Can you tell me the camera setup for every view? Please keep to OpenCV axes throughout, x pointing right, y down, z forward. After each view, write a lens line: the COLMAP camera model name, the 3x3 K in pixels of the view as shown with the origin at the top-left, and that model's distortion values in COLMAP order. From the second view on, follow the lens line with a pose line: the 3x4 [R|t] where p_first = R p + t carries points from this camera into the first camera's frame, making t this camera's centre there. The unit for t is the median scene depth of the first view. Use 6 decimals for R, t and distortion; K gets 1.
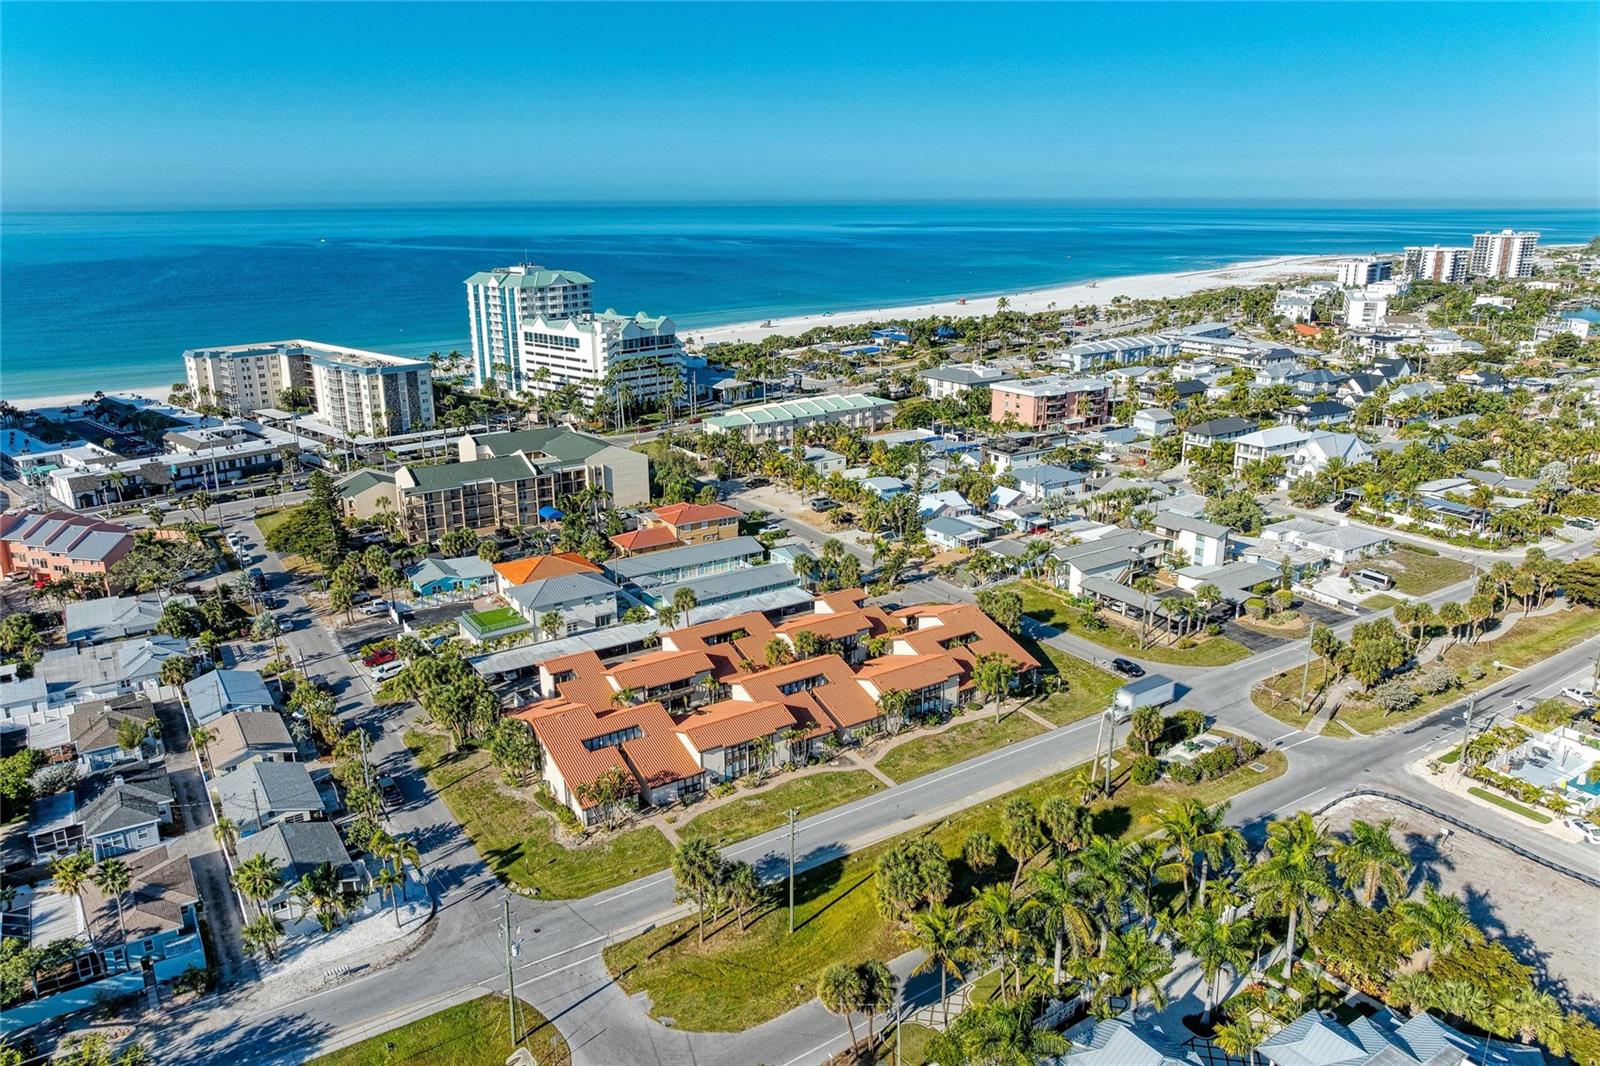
lens RADIAL K [[1118.4, 0, 811.4], [0, 1118.4, 531.6], [0, 0, 1]] dist [-0.012311, -0.006717]
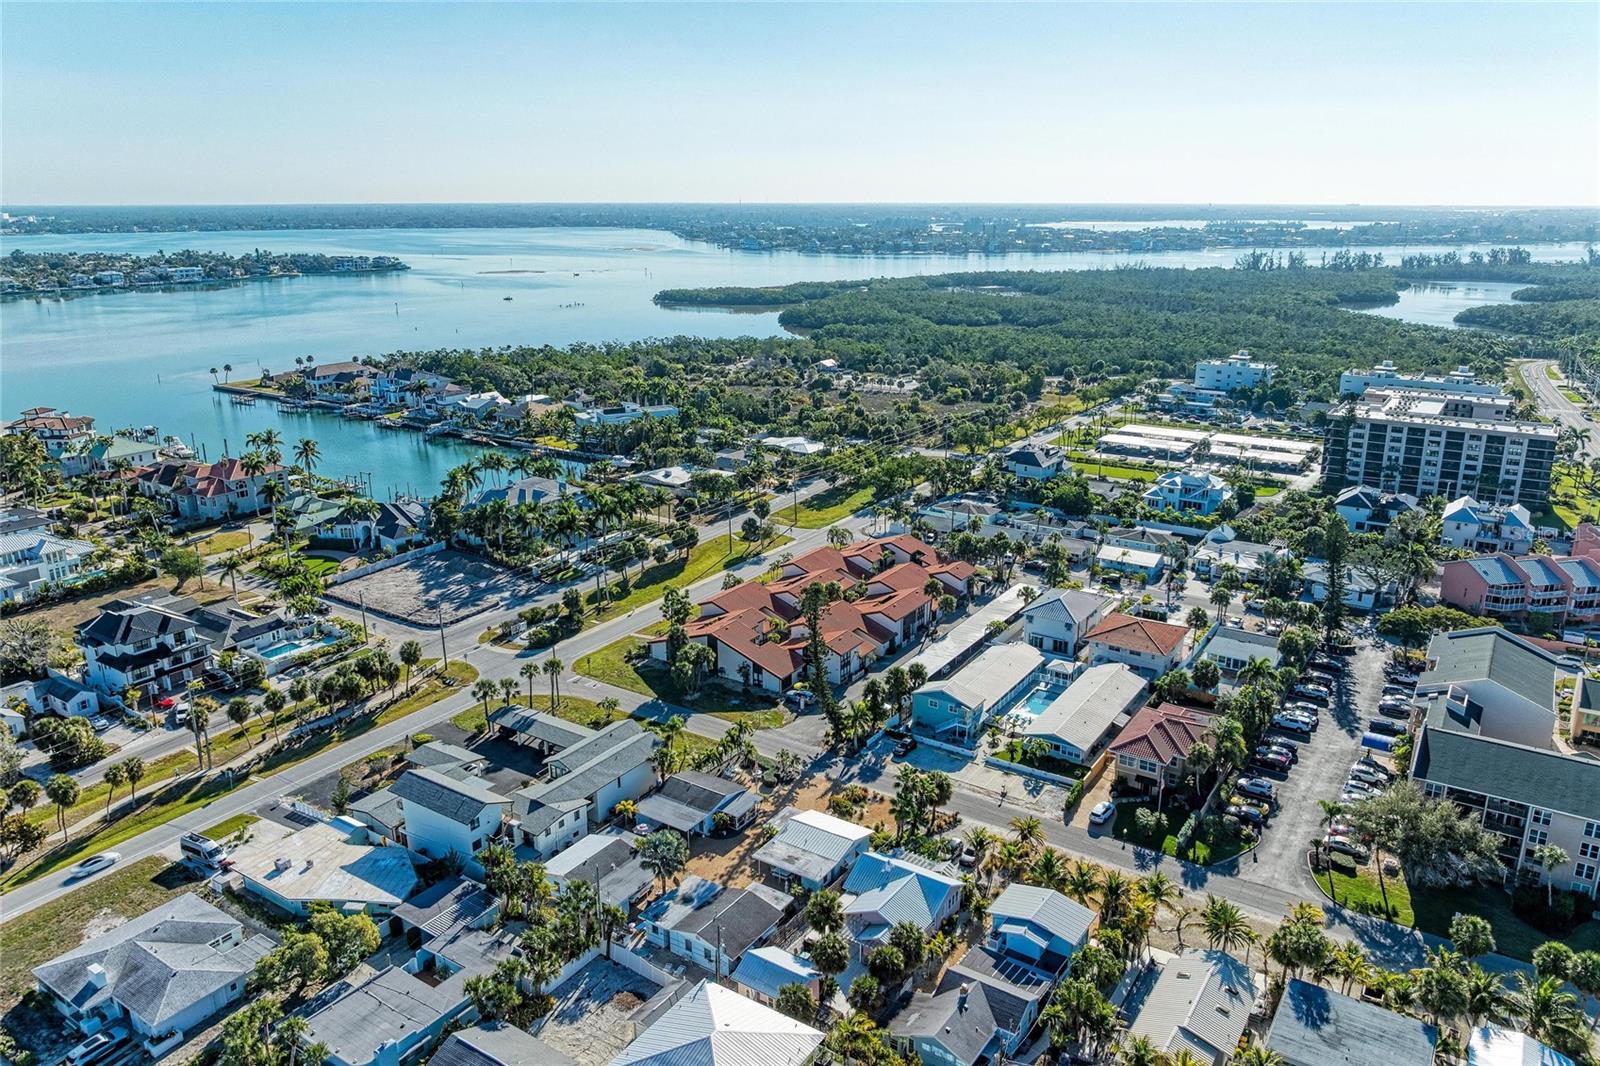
lens RADIAL K [[1118.4, 0, 811.4], [0, 1118.4, 531.6], [0, 0, 1]] dist [-0.012311, -0.006717]
pose [[-0.919505, 0.113896, -0.376216, 0.311243], [-0.109621, 0.844829, 0.523686, -0.413598], [0.377484, 0.522773, -0.764339, 1.236361]]
